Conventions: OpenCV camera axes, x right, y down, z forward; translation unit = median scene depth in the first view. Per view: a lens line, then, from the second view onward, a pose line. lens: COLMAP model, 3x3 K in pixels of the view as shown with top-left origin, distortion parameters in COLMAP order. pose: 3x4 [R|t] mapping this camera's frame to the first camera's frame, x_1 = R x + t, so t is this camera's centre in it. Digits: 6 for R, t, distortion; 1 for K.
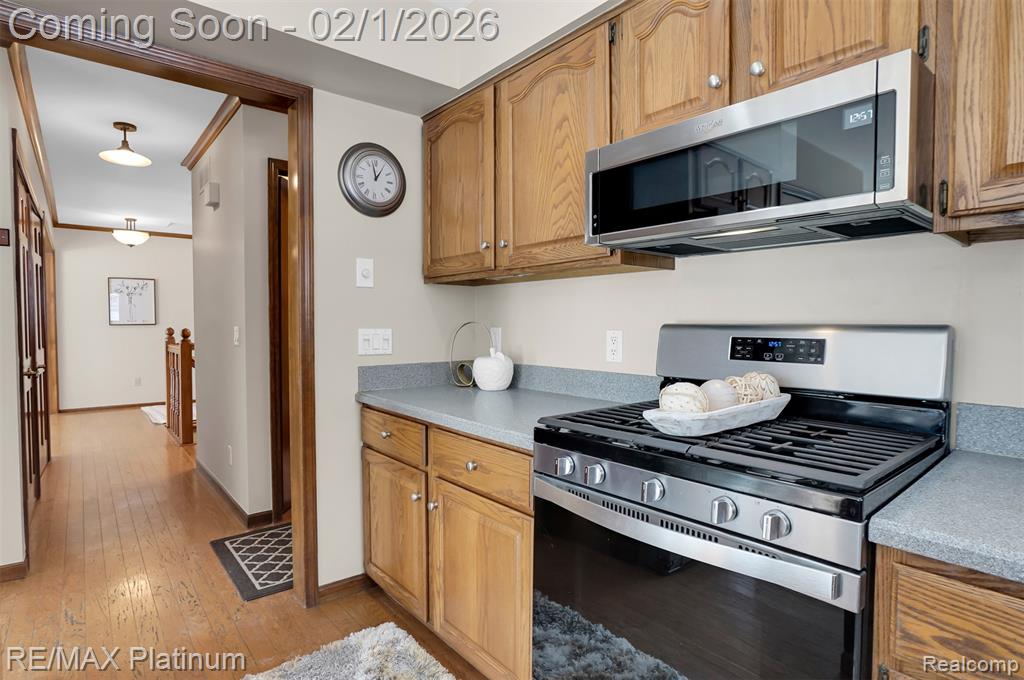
lens RADIAL K [[527.2, 0, 512.0], [0, 527.2, 340.0], [0, 0, 1]] dist [-0.047155, 0.025676]
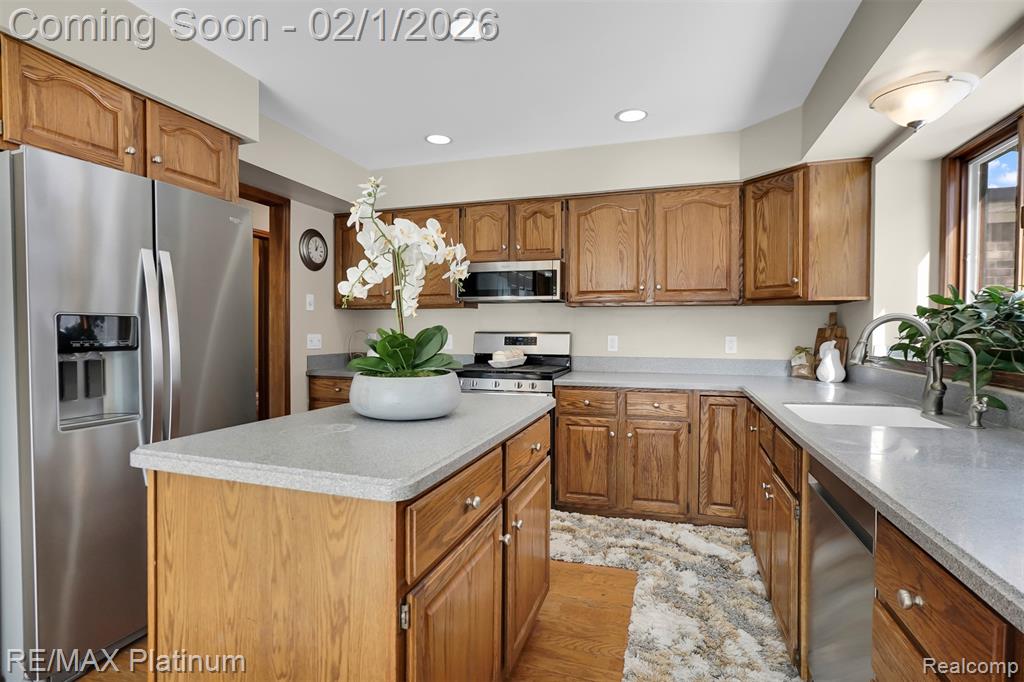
lens RADIAL K [[509.4, 0, 506.1], [0, 509.4, 342.4], [0, 0, 1]] dist [-0.027493, 0.001167]
pose [[0.847209, -0.009473, 0.531175, -0.920566], [0.015765, 0.999849, -0.007314, 0.041576], [-0.531026, 0.014570, 0.847230, -1.155416]]
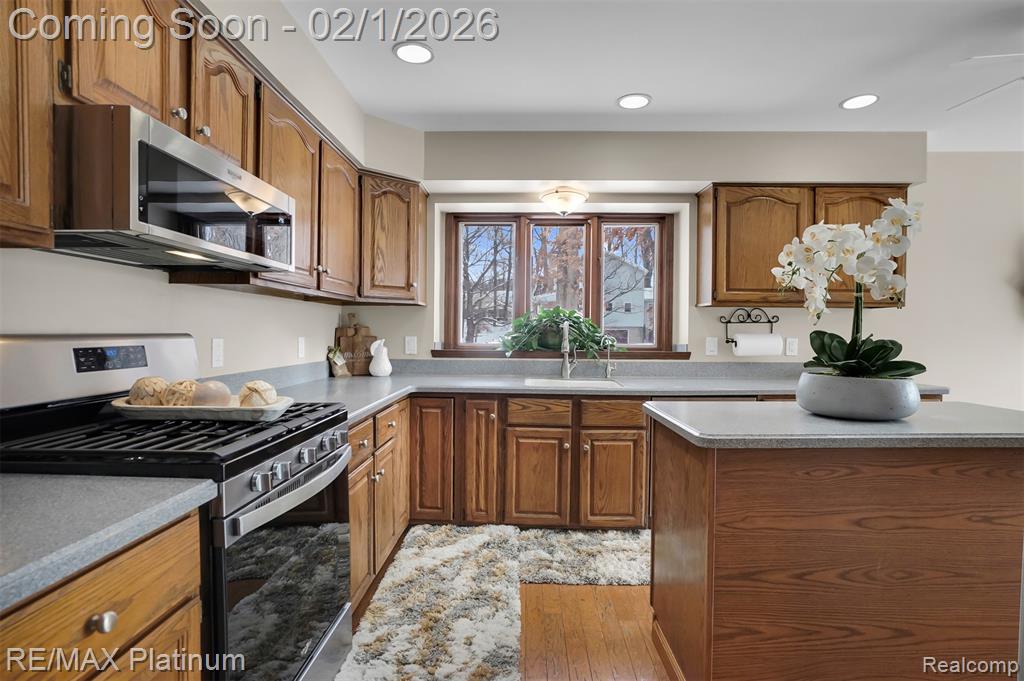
lens RADIAL K [[527.2, 0, 512.0], [0, 527.2, 340.5], [0, 0, 1]] dist [-0.047155, 0.025676]
pose [[-0.756008, -0.015745, 0.654373, -0.724038], [0.017860, 0.998842, 0.044667, -0.044774], [-0.654319, 0.045455, -0.754852, 1.156752]]
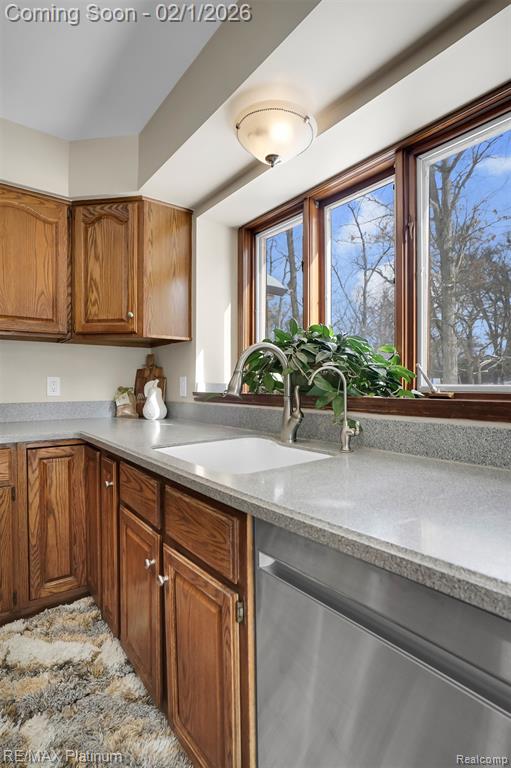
lens RADIAL K [[398.1, 0, 252.8], [0, 398.1, 386.3], [0, 0, 1]] dist [-0.056526, 0.034473]
pose [[0.043855, -0.005453, 0.999023, -0.404859], [0.037962, 0.999272, 0.003788, 0.076110], [-0.998316, 0.037759, 0.044030, -0.638217]]
